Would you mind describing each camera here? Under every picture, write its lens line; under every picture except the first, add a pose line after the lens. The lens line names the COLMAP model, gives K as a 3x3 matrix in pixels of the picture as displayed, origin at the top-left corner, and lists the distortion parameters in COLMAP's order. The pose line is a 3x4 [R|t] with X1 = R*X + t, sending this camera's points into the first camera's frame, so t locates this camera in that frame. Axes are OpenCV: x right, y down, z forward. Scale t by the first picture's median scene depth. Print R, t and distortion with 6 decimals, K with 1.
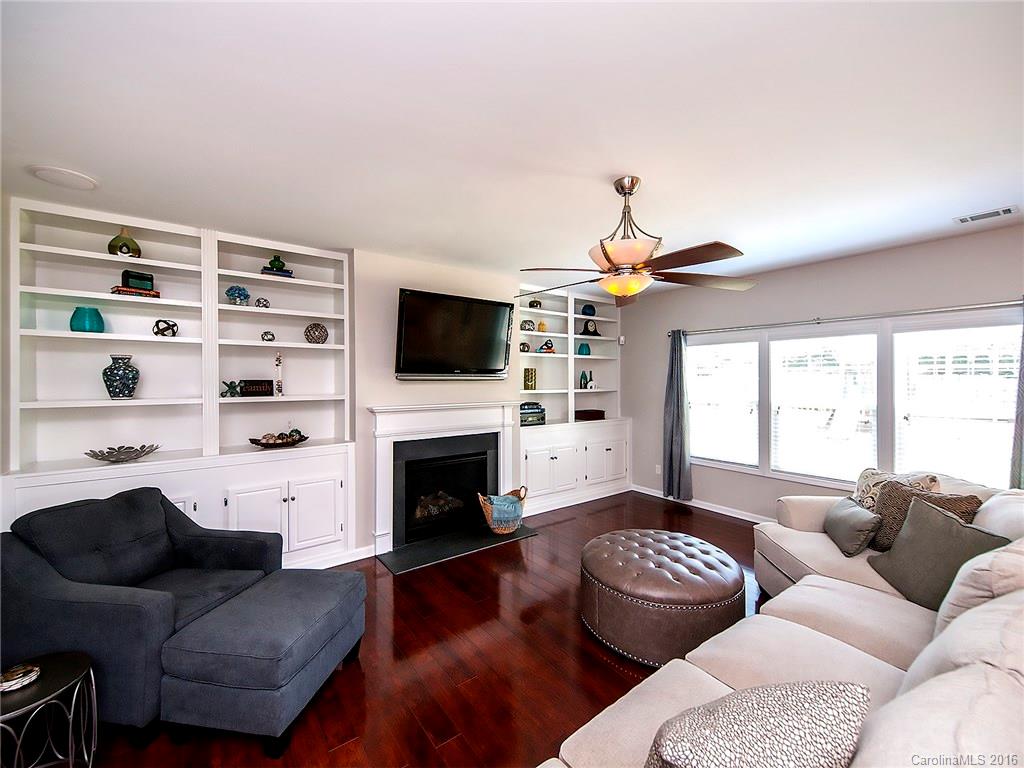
lens RADIAL K [[419.9, 0, 517.2], [0, 419.9, 380.1], [0, 0, 1]] dist [0.003349, -0.000826]
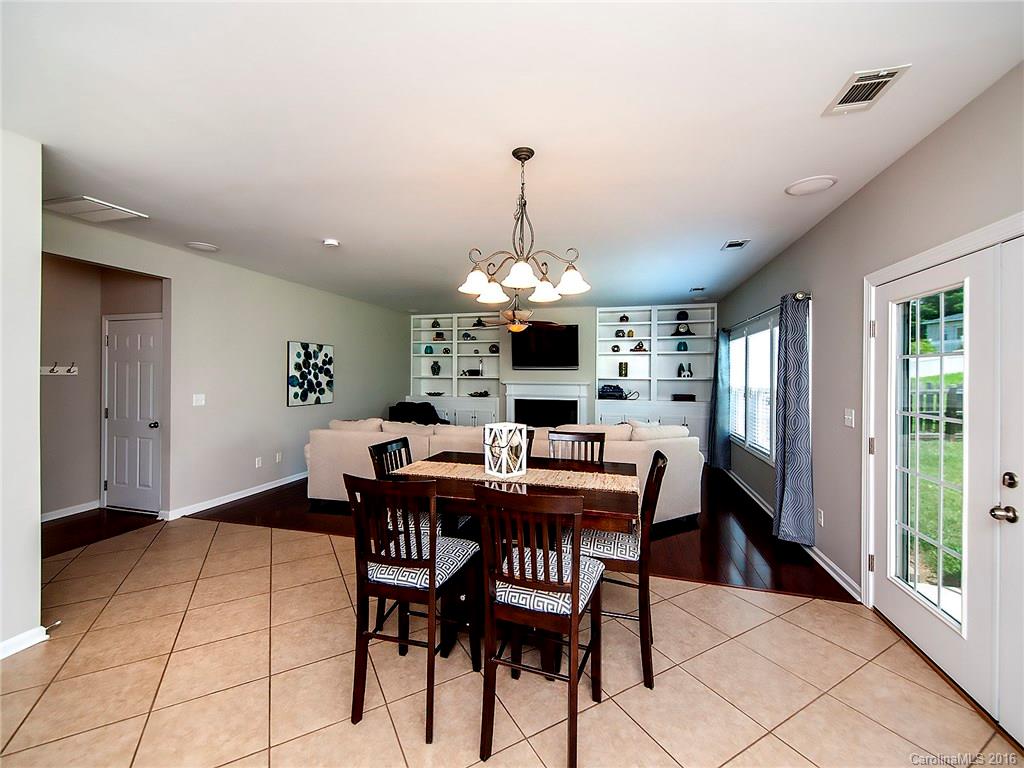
lens RADIAL K [[419.9, 0, 512.0], [0, 419.9, 376.9], [0, 0, 1]] dist [0.003349, -0.000826]
pose [[0.601901, 0.011200, -0.798492, 1.413405], [-0.007091, 0.999937, 0.008680, 0.020209], [0.798539, 0.000438, 0.601942, -0.293435]]
